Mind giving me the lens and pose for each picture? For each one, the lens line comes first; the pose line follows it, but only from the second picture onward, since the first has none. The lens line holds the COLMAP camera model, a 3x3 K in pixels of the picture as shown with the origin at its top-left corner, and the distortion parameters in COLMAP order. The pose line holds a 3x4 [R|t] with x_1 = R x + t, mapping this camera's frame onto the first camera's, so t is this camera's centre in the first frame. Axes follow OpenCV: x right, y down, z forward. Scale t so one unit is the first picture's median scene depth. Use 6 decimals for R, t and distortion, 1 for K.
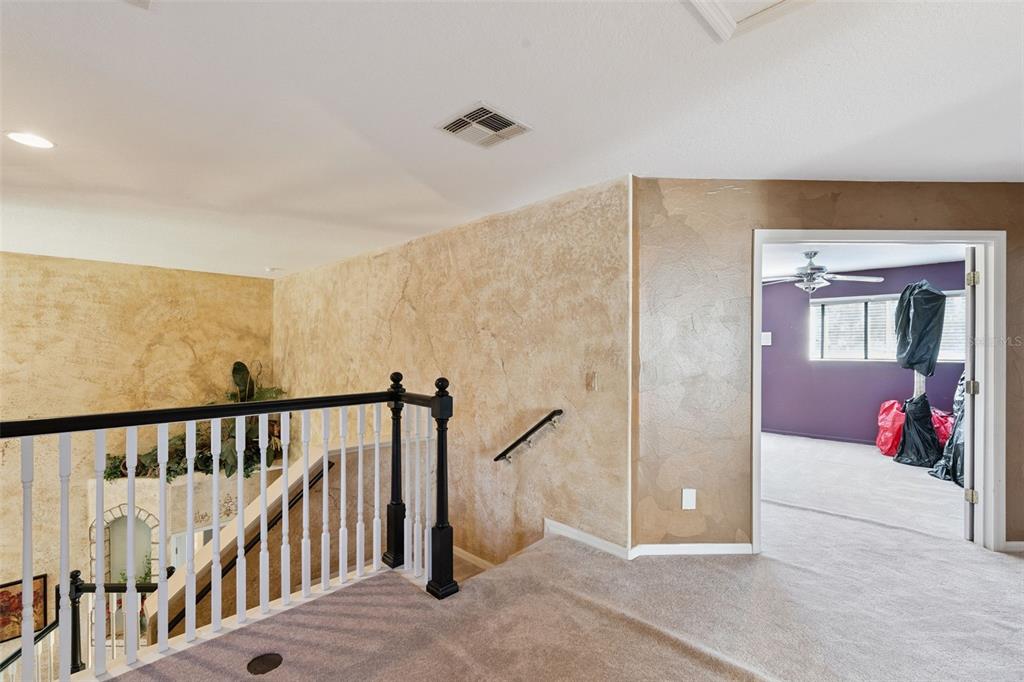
lens RADIAL K [[462.2, 0, 512.0], [0, 462.2, 349.7], [0, 0, 1]] dist [-0.001266, -0.000088]
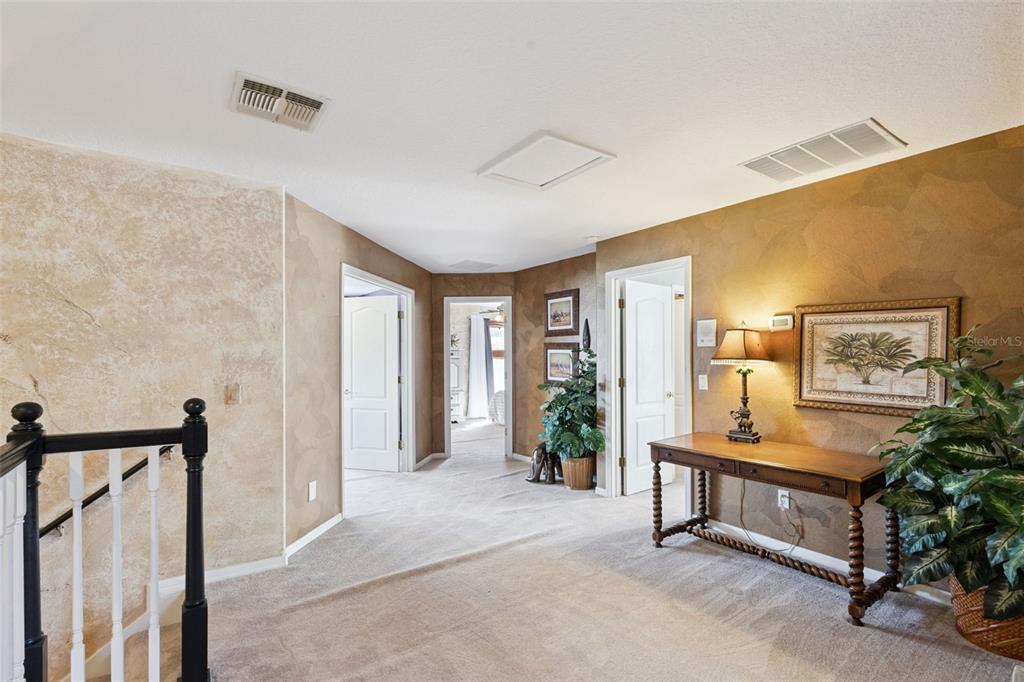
lens RADIAL K [[462.2, 0, 531.6], [0, 462.2, 354.9], [0, 0, 1]] dist [-0.001266, -0.000088]
pose [[0.153072, -0.000536, 0.988215, -0.636539], [0.007144, 0.999974, -0.000564, -0.003425], [-0.988189, 0.007147, 0.153072, 0.293033]]
